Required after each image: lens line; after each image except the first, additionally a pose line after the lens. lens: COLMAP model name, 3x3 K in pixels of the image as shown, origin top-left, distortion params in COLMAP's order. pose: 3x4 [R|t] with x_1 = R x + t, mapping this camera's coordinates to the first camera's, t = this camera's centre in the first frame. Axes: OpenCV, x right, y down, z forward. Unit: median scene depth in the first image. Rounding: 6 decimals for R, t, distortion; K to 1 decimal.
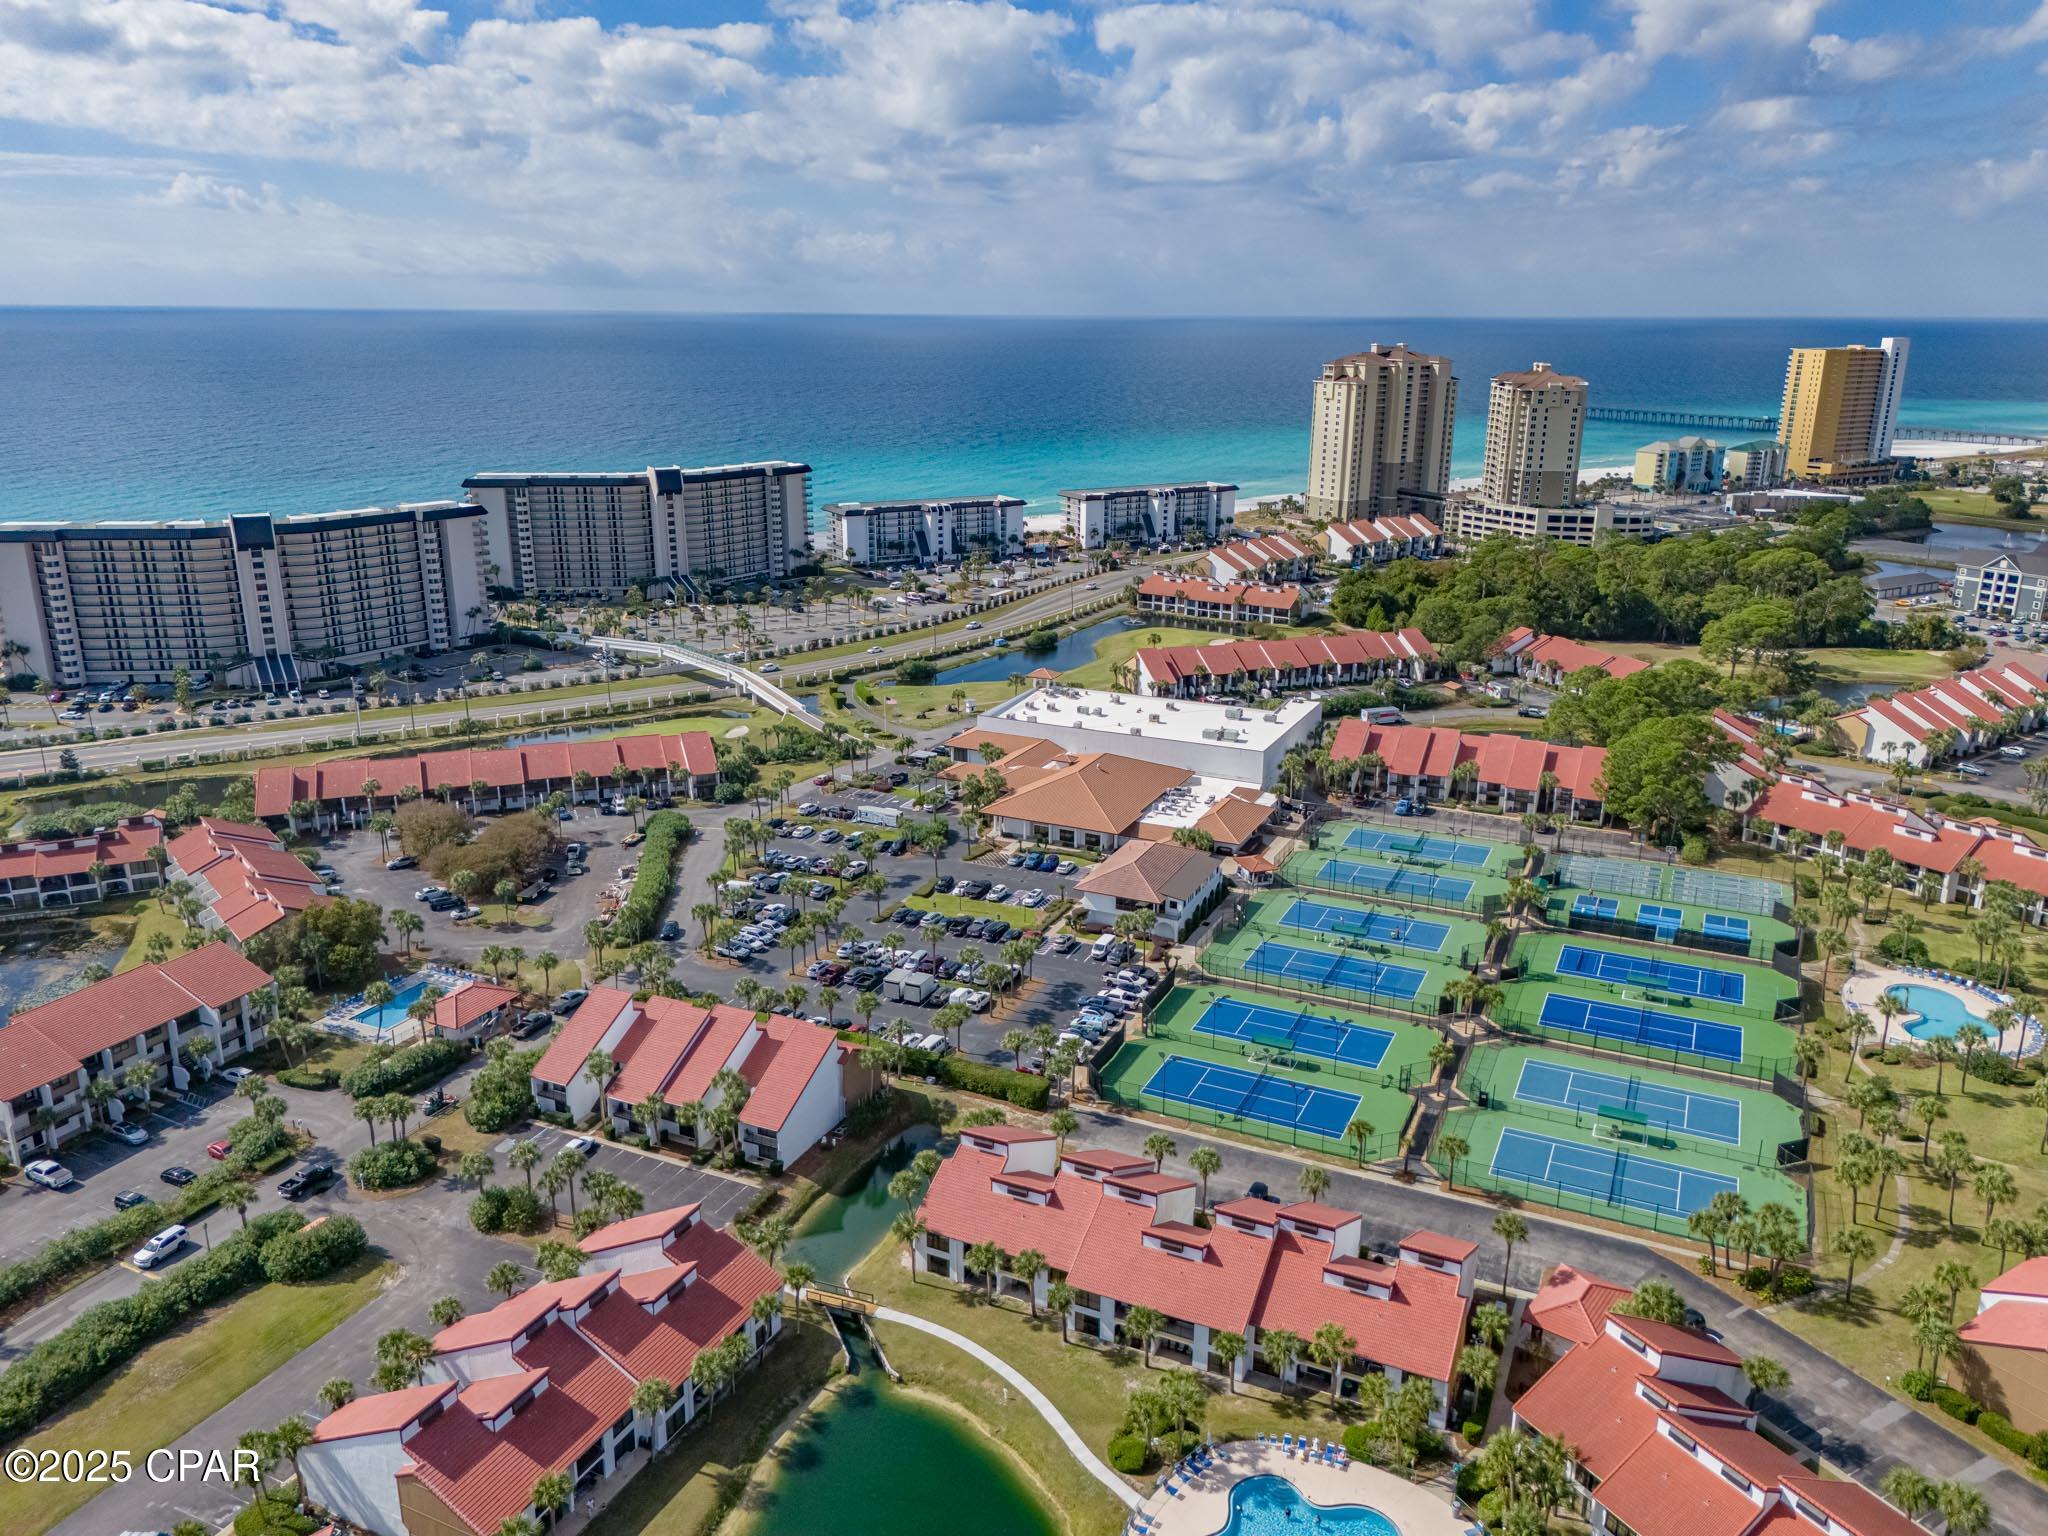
lens RADIAL K [[1515.3, 0, 1024.0], [0, 1515.3, 768.0], [0, 0, 1]] dist [0.057165, -0.042949]
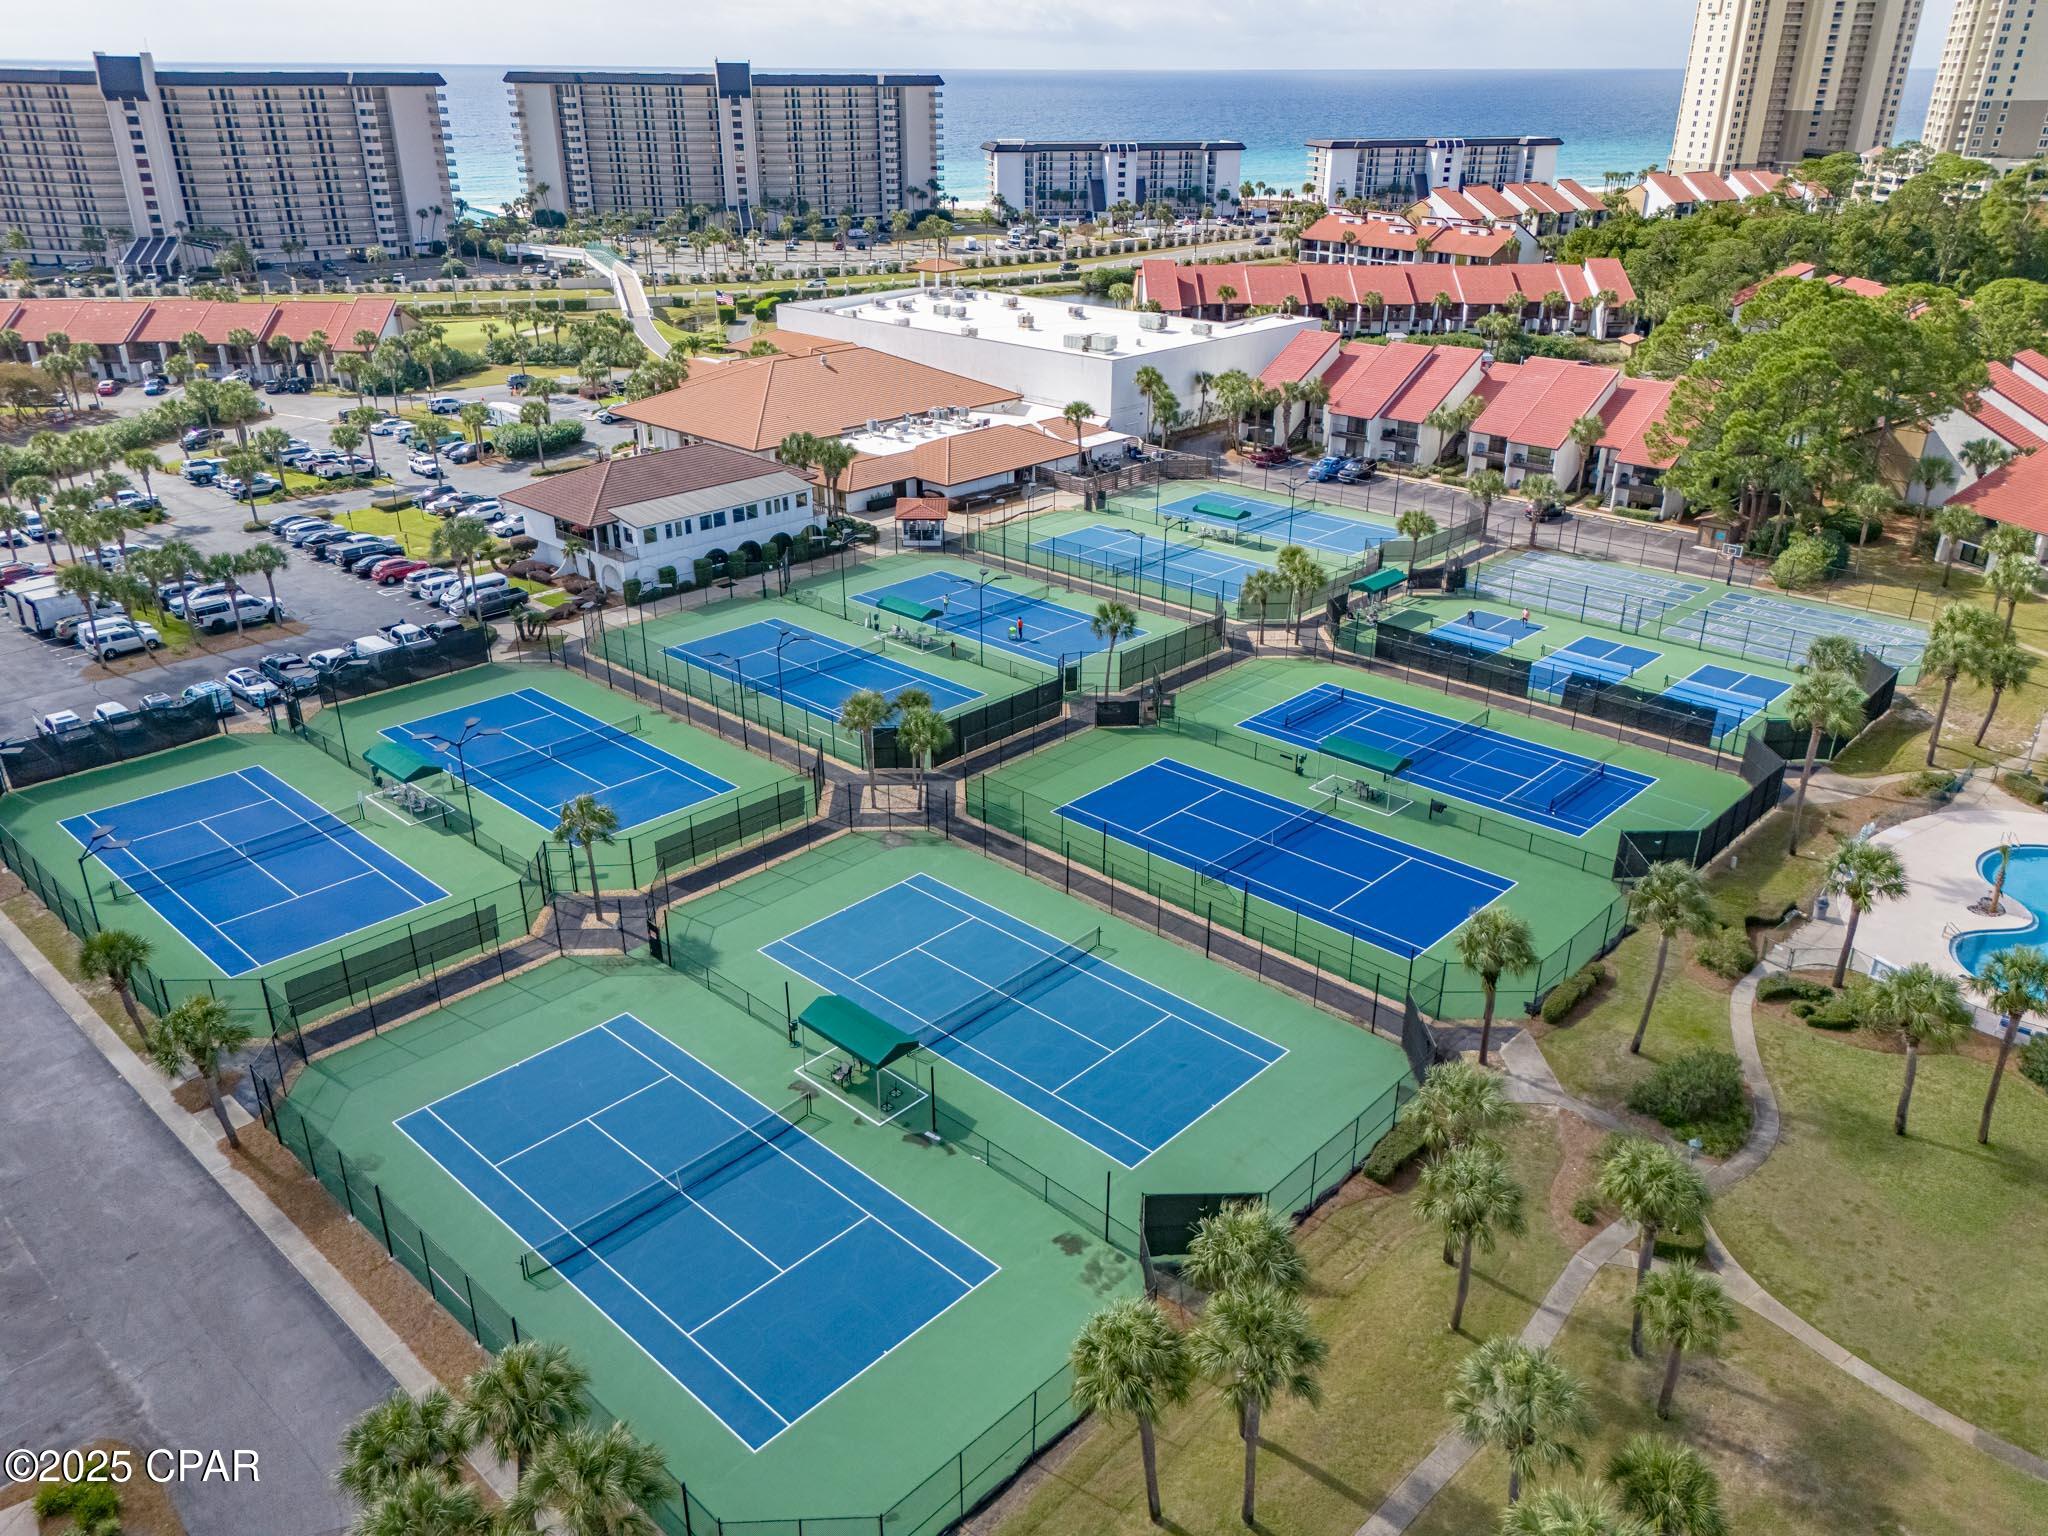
lens RADIAL K [[1515.3, 0, 1024.0], [0, 1515.3, 768.0], [0, 0, 1]] dist [0.057165, -0.042949]
pose [[0.952369, 0.125534, -0.277912, 0.221202], [-0.085758, 0.984812, 0.150964, 0.042789], [0.292643, -0.119941, 0.948670, 0.279198]]
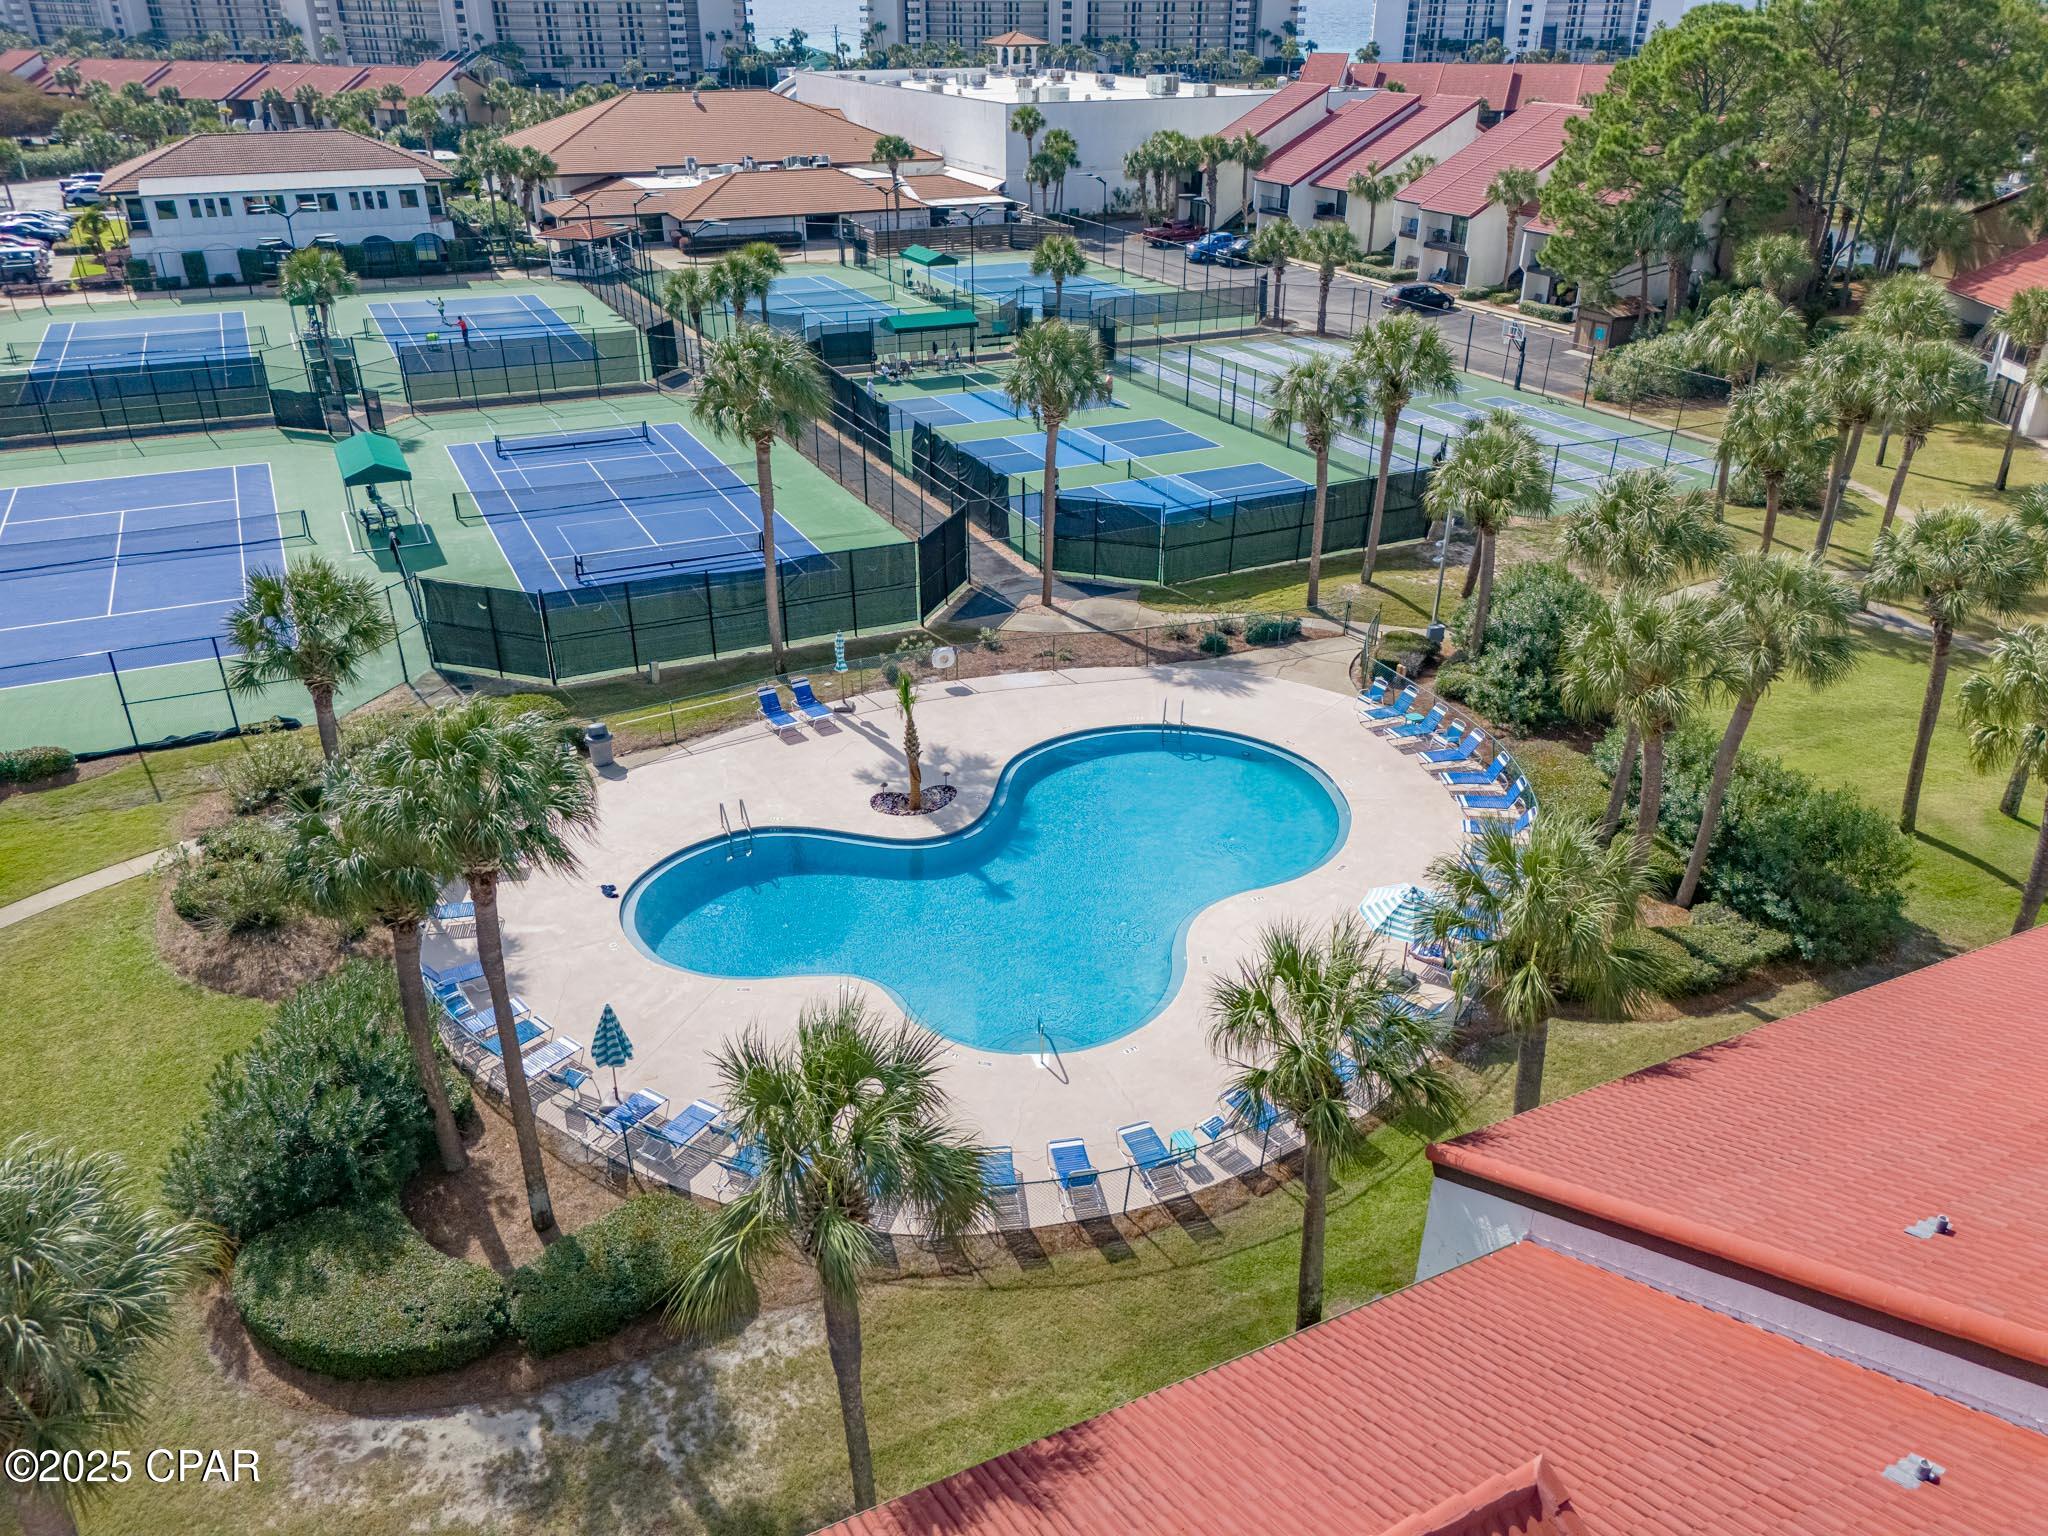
lens RADIAL K [[1515.3, 0, 1024.0], [0, 1515.3, 768.0], [0, 0, 1]] dist [0.057165, -0.042949]
pose [[0.778805, 0.281467, -0.560570, 0.347730], [-0.176944, 0.955959, 0.234164, 0.053367], [0.601792, -0.083179, 0.794310, 0.428600]]
